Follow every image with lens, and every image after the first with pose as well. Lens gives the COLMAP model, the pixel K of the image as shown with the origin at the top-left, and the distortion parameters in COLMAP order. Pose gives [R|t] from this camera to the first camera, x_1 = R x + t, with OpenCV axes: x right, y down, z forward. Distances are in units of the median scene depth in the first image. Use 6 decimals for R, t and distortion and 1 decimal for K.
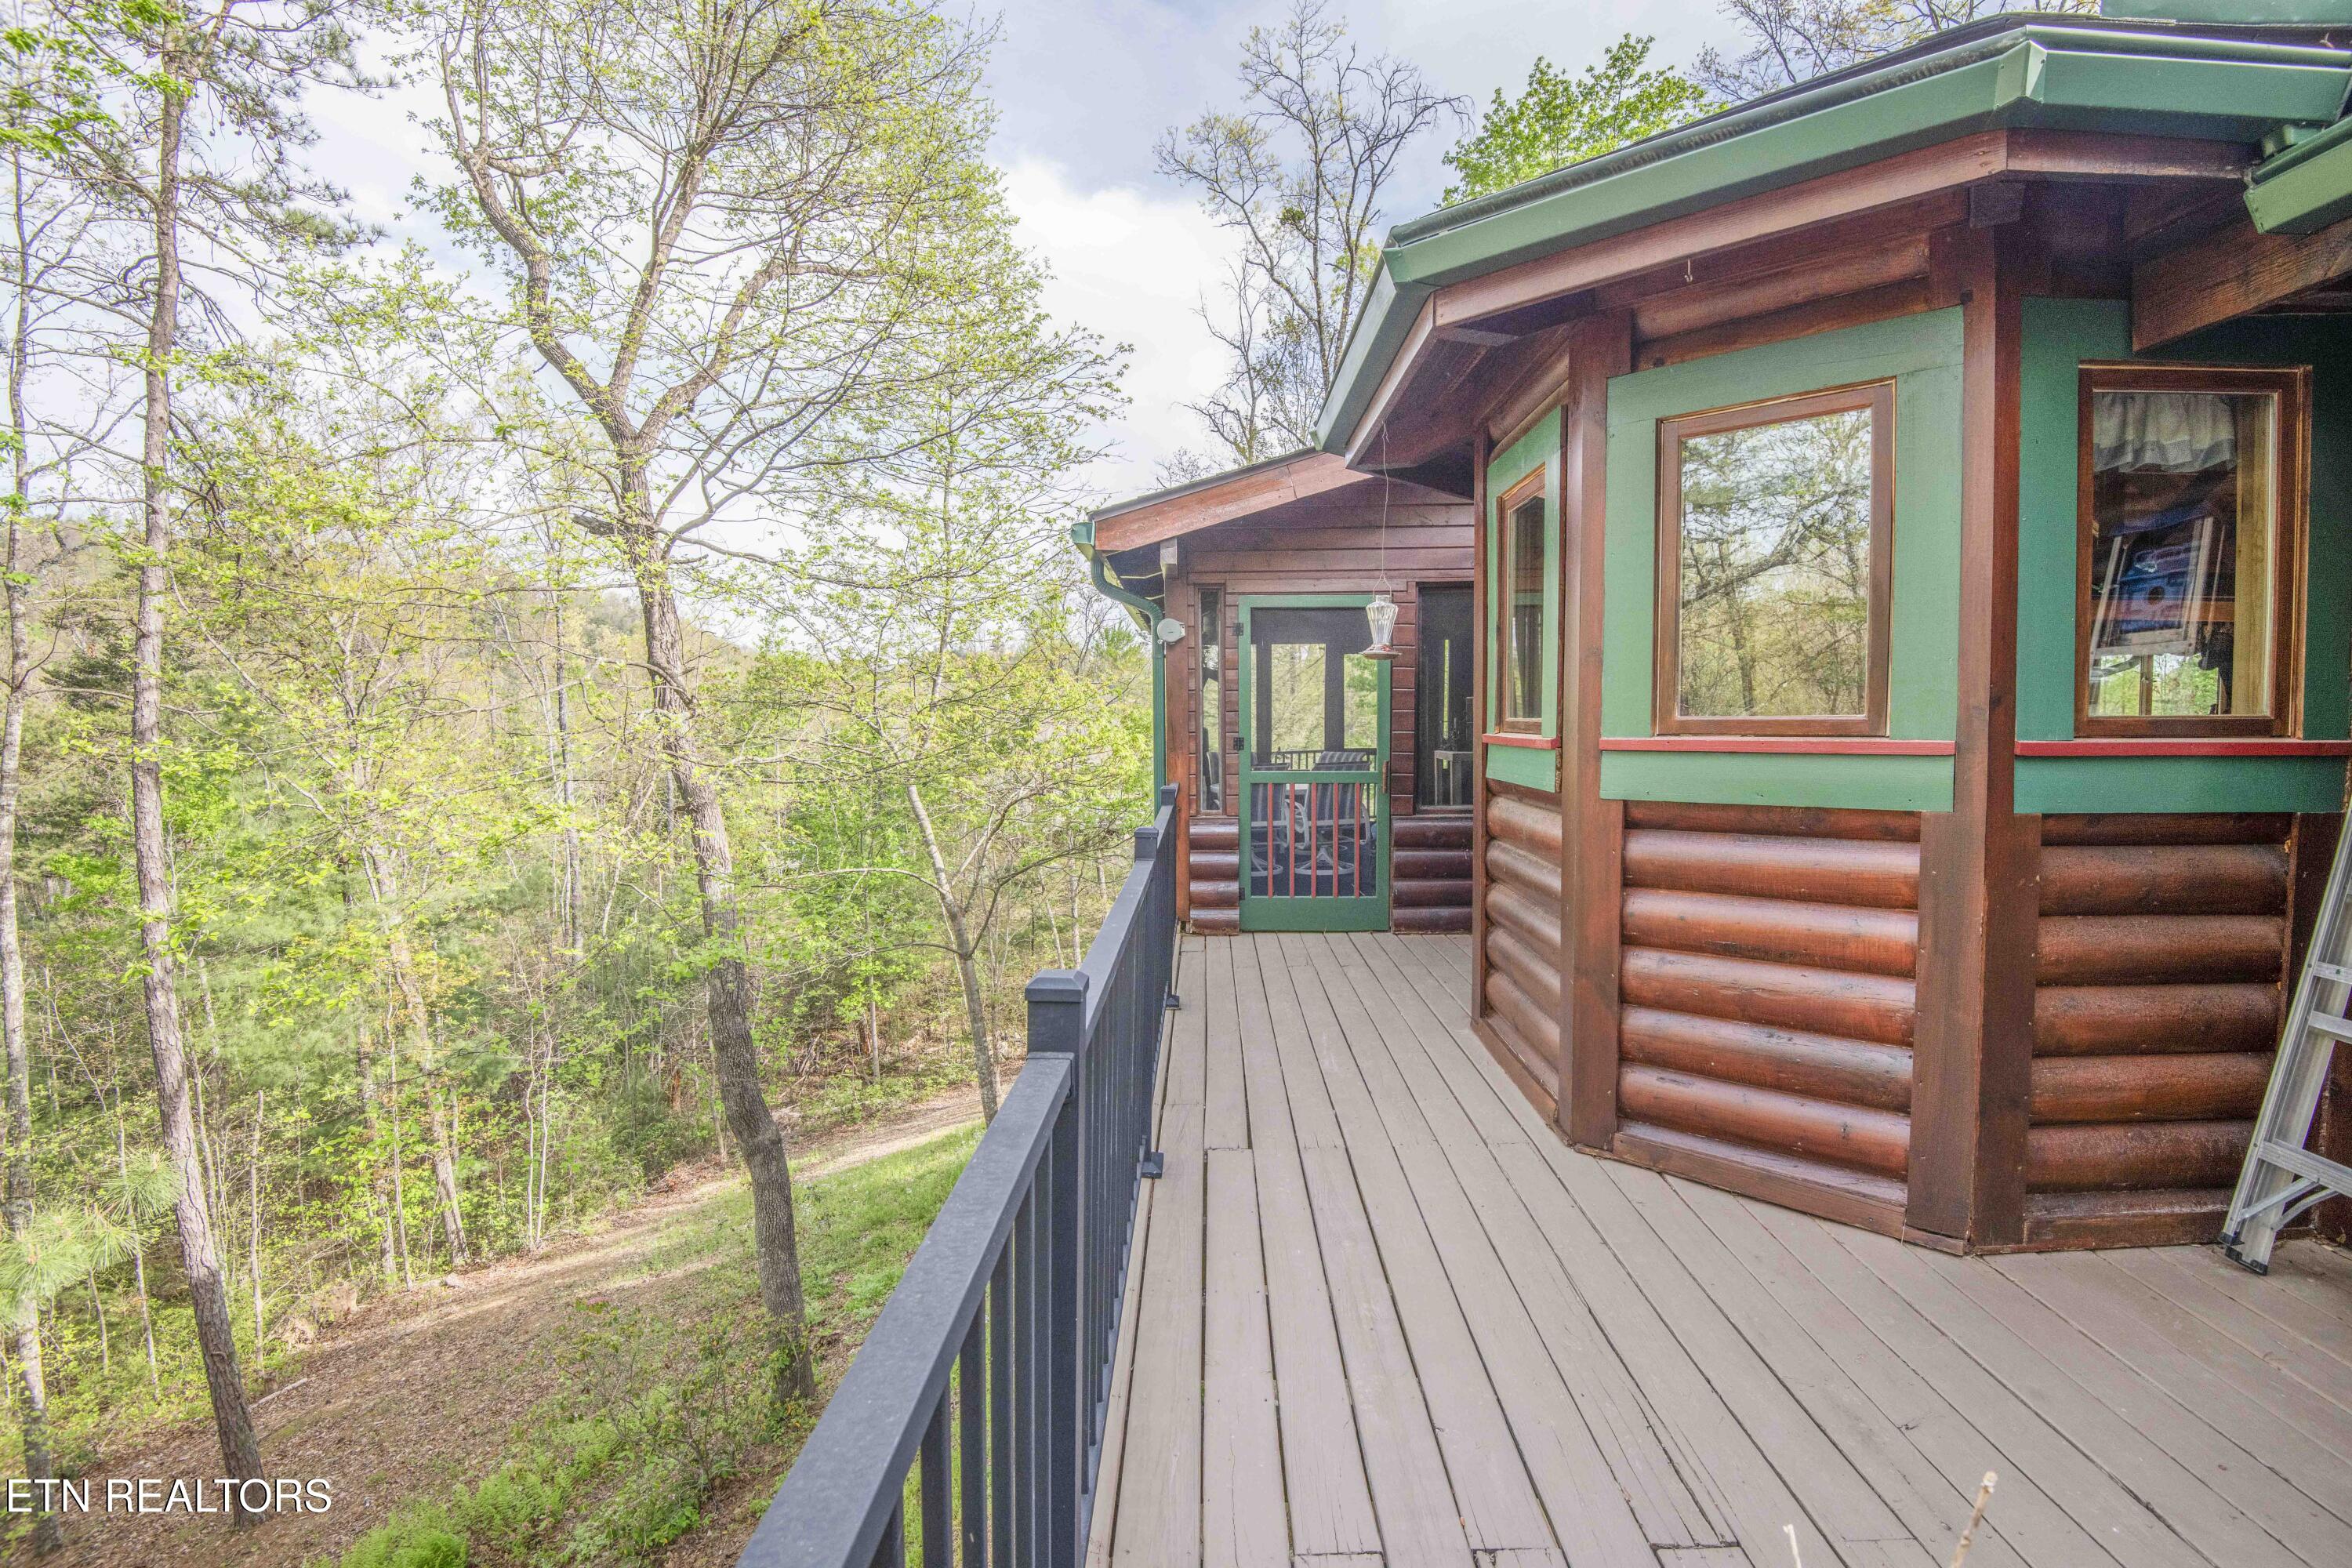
lens RADIAL K [[1094.4, 0, 1183.5], [0, 1094.4, 770.2], [0, 0, 1]] dist [-0.028467, -0.005701]
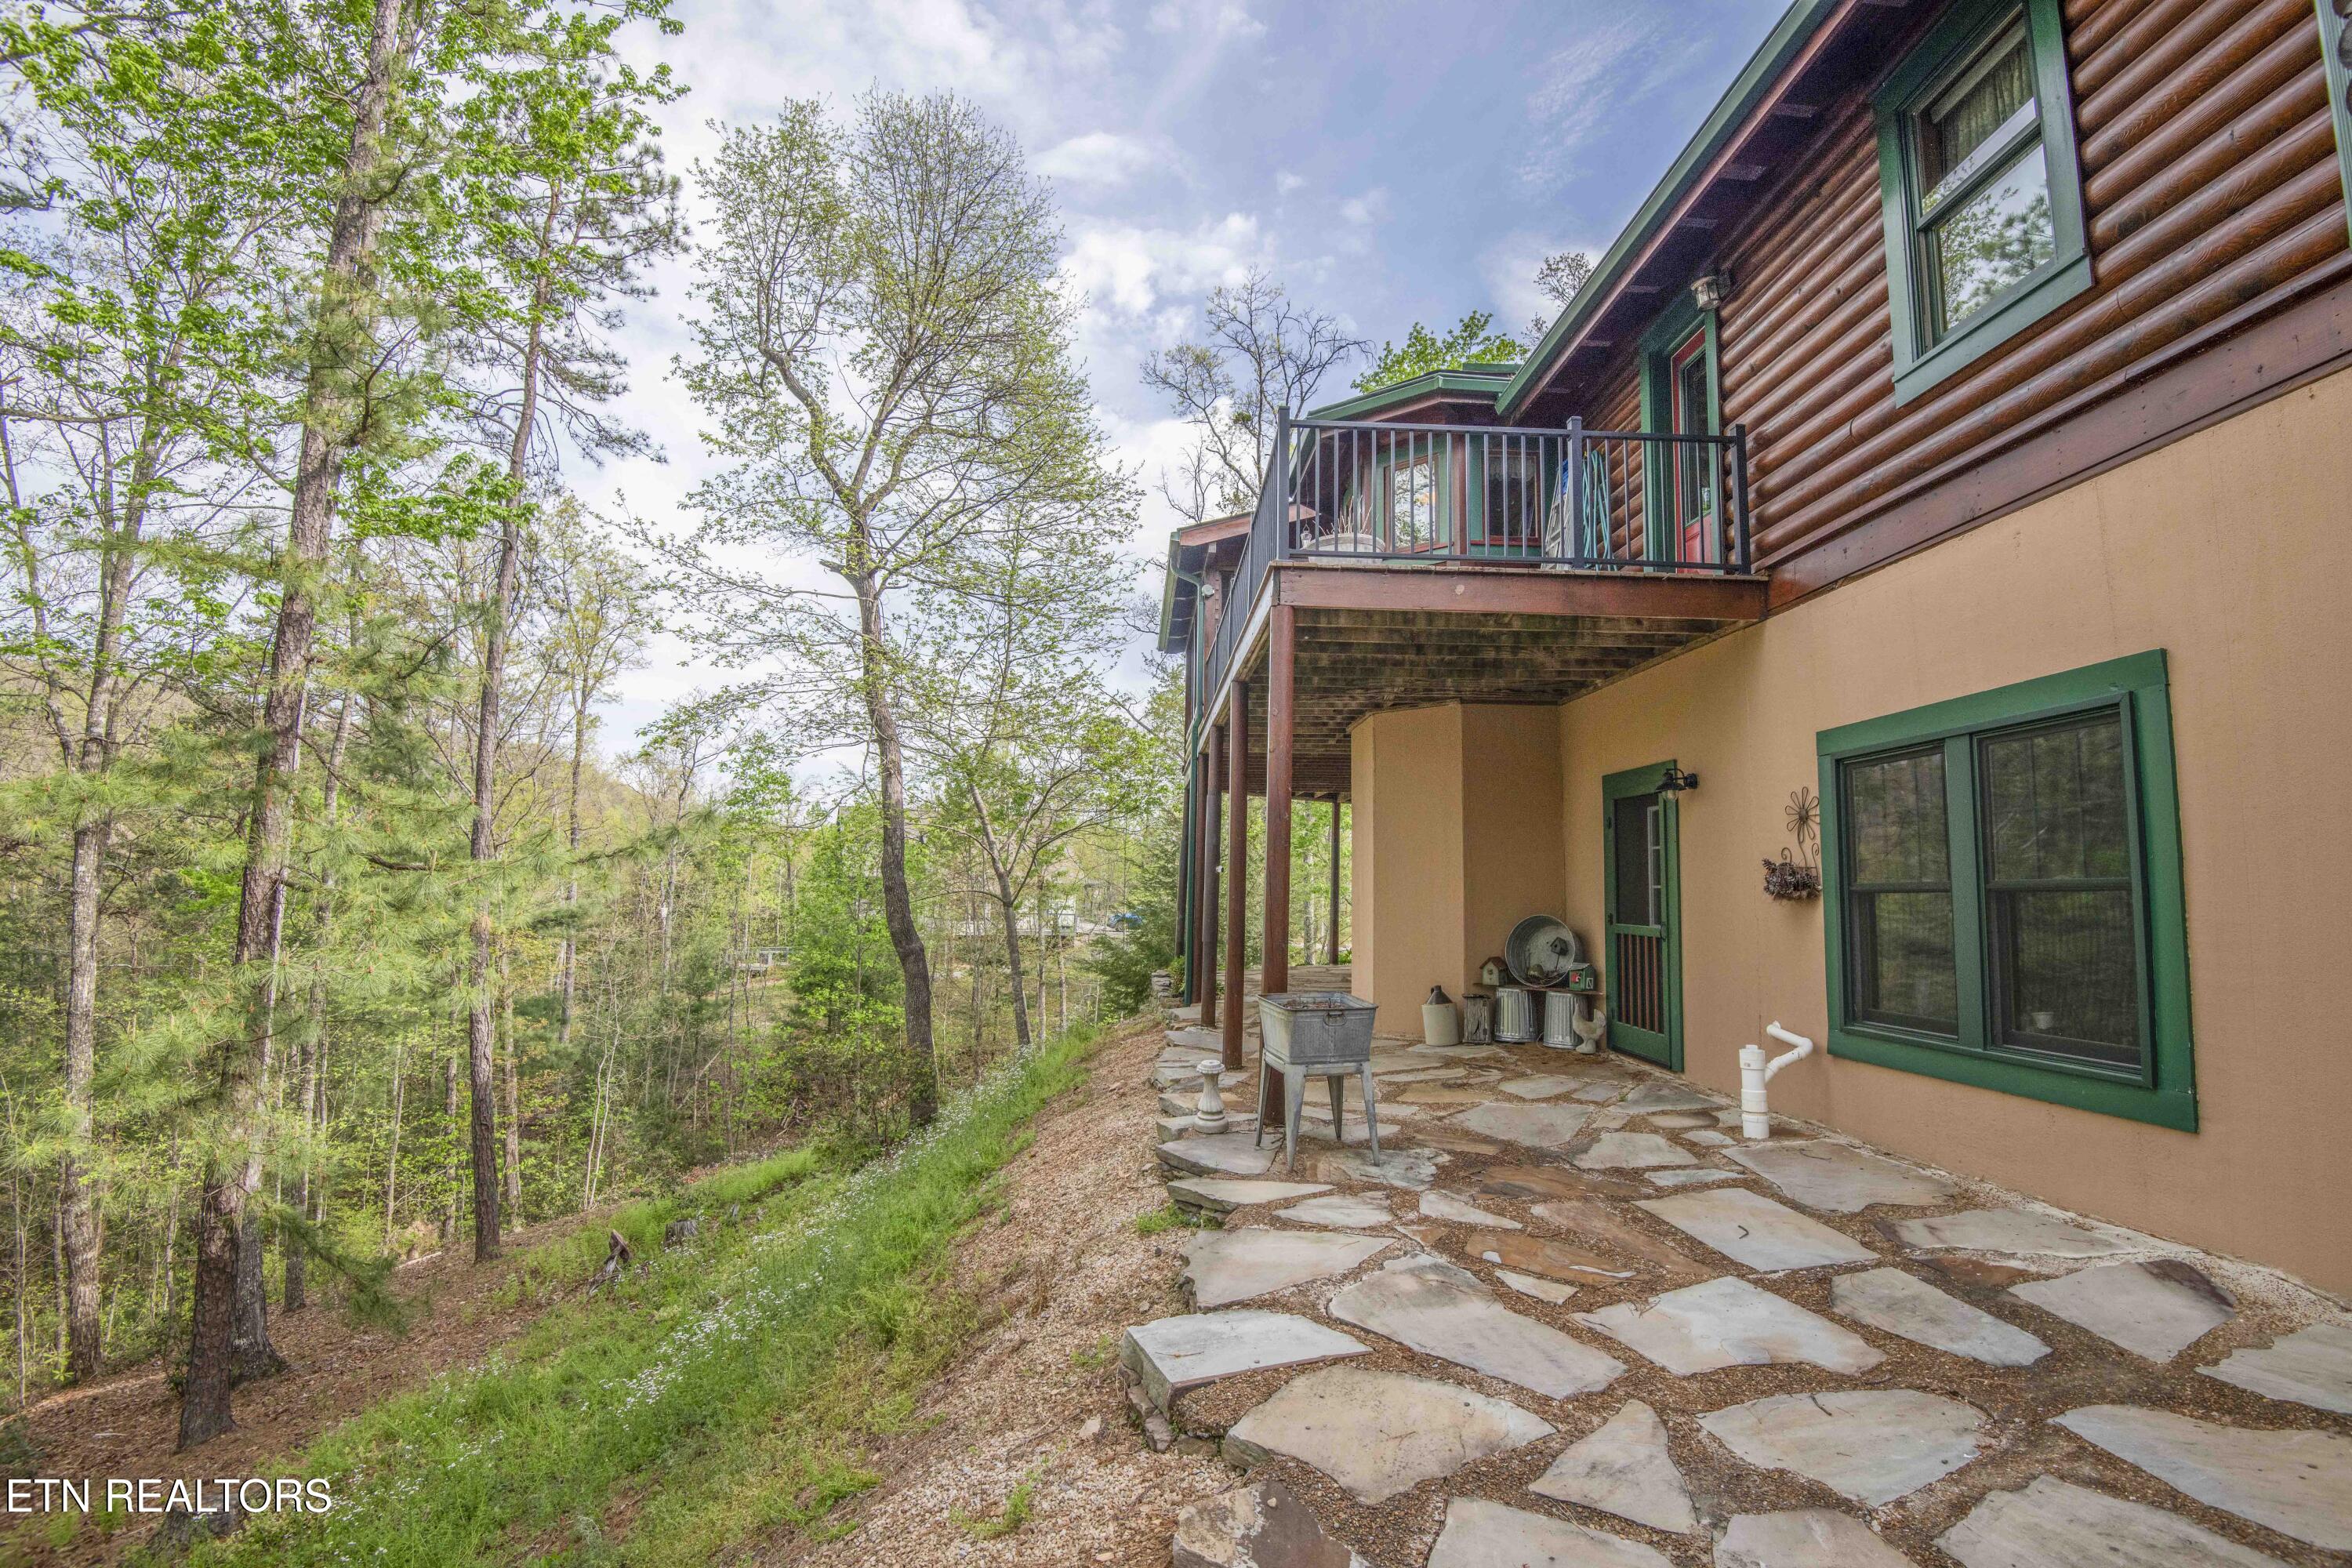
lens RADIAL K [[1094.4, 0, 1184.0], [0, 1094.4, 775.3], [0, 0, 1]] dist [-0.028467, -0.005701]
pose [[0.997221, 0.032333, 0.067125, -0.048527], [-0.021323, 0.987100, -0.158678, 0.143764], [-0.071390, 0.156805, 0.985046, -0.259980]]
